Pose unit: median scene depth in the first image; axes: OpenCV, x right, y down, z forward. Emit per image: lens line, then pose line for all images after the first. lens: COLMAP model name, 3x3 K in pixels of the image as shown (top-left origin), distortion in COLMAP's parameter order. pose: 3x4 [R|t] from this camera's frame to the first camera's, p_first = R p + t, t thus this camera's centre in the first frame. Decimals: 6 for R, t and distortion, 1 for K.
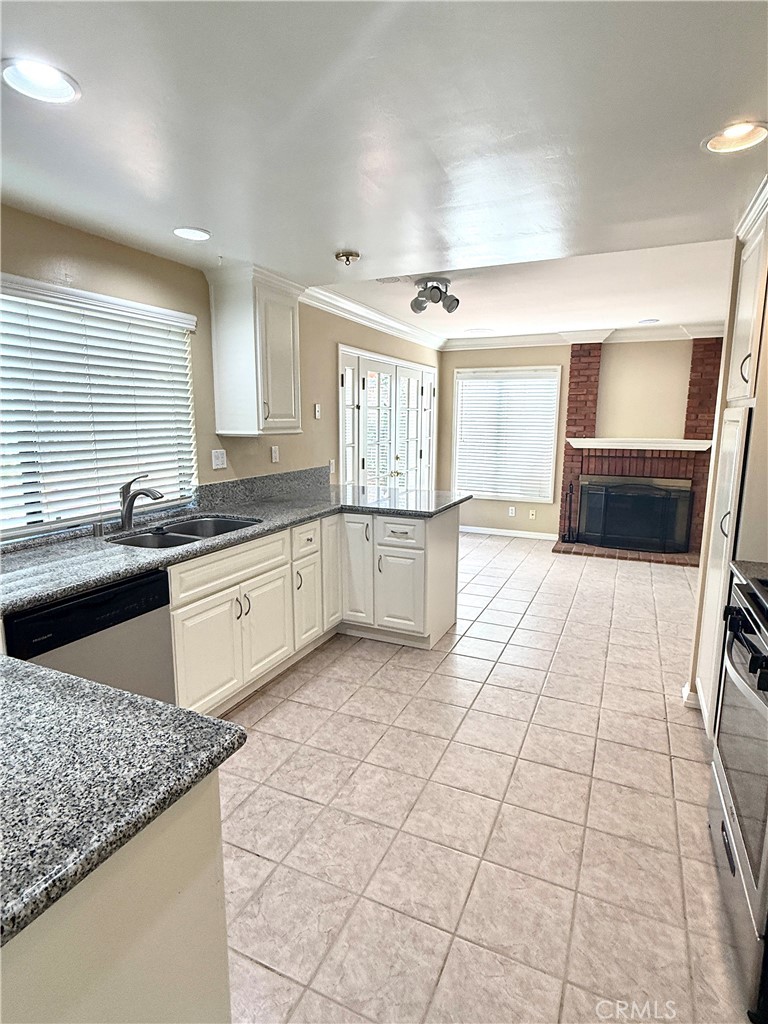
lens RADIAL K [[542.7, 0, 382.4], [0, 542.7, 511.9], [0, 0, 1]] dist [0.002090, -0.000284]
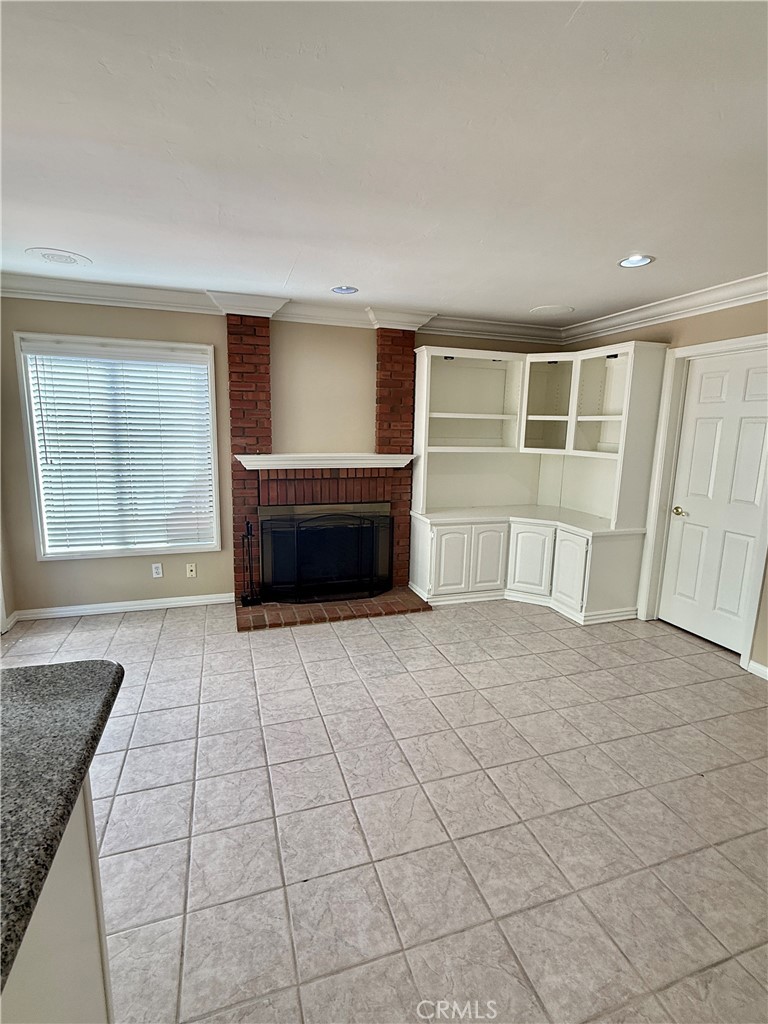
lens RADIAL K [[488.7, 0, 387.1], [0, 488.7, 511.3], [0, 0, 1]] dist [-0.000526, 0.001618]
pose [[0.727971, -0.109253, 0.676847, 0.110581], [0.100460, 0.993564, 0.052328, -0.147729], [-0.678208, 0.029903, 0.734261, 0.796079]]
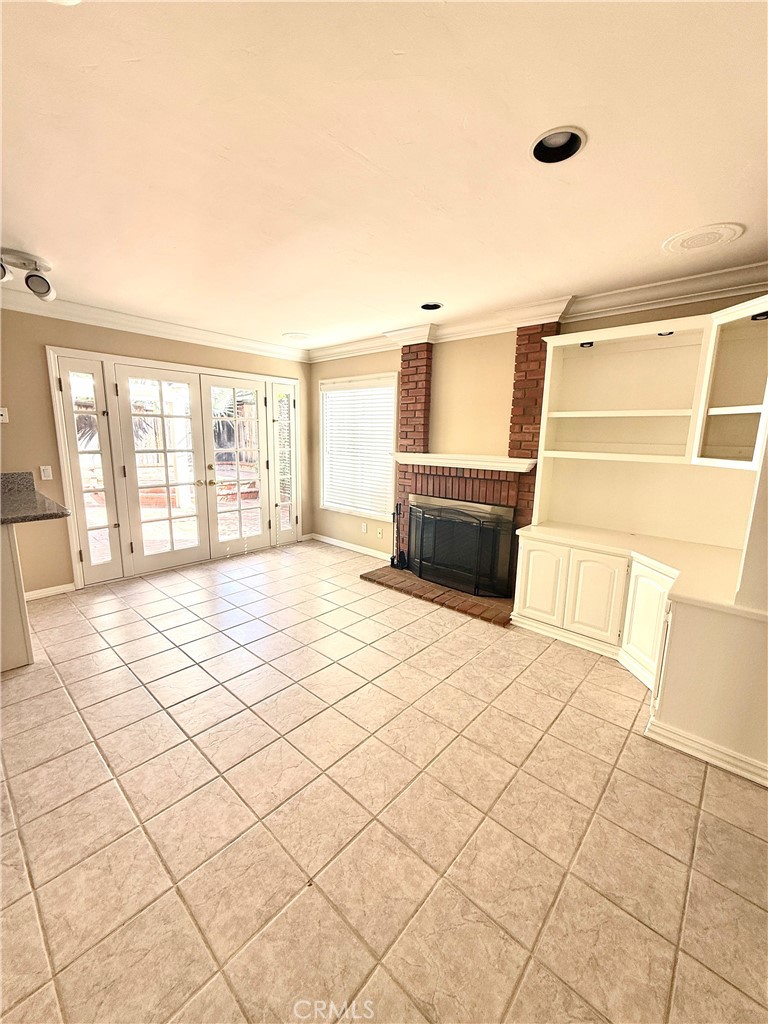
lens RADIAL K [[411.5, 0, 383.5], [0, 411.5, 509.2], [0, 0, 1]] dist [0.001914, 0.001561]
pose [[0.954586, 0.065672, -0.290608, 0.972354], [-0.064610, 0.997823, 0.013259, -0.092779], [0.290846, 0.006119, 0.956750, 0.639224]]
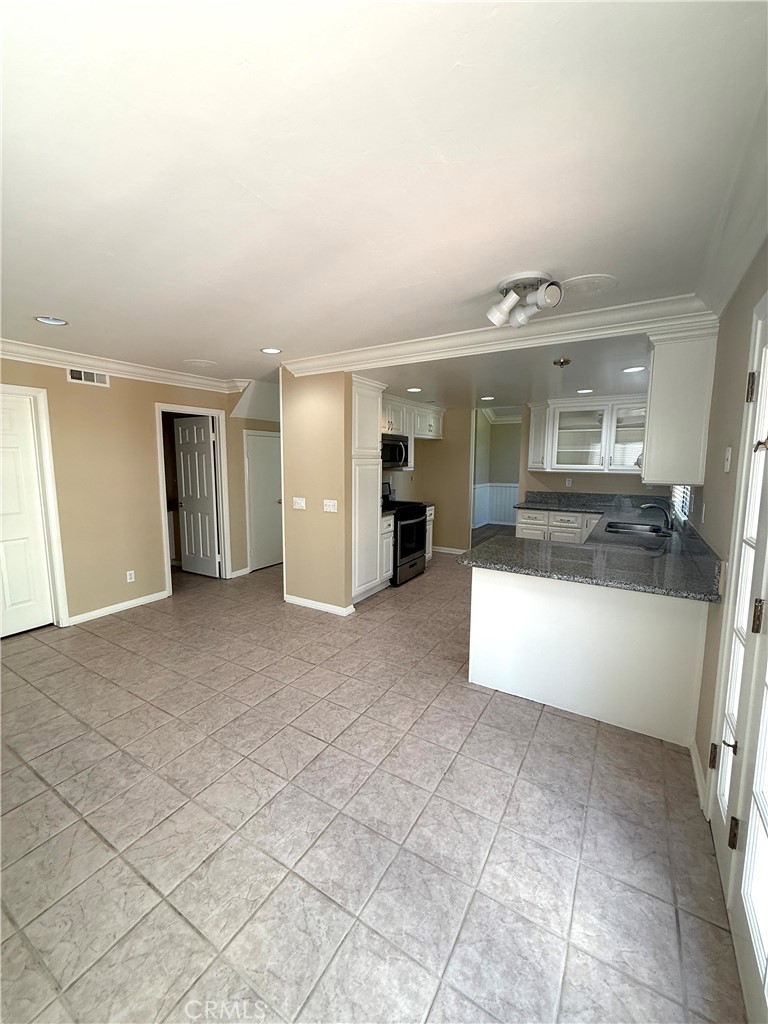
lens RADIAL K [[411.5, 0, 380.3], [0, 411.5, 506.8], [0, 0, 1]] dist [0.001914, 0.001561]
pose [[-0.992021, -0.020848, 0.124336, 0.242791], [0.014895, 0.959943, 0.279798, -0.338865], [-0.125189, 0.279417, -0.951974, 1.896272]]
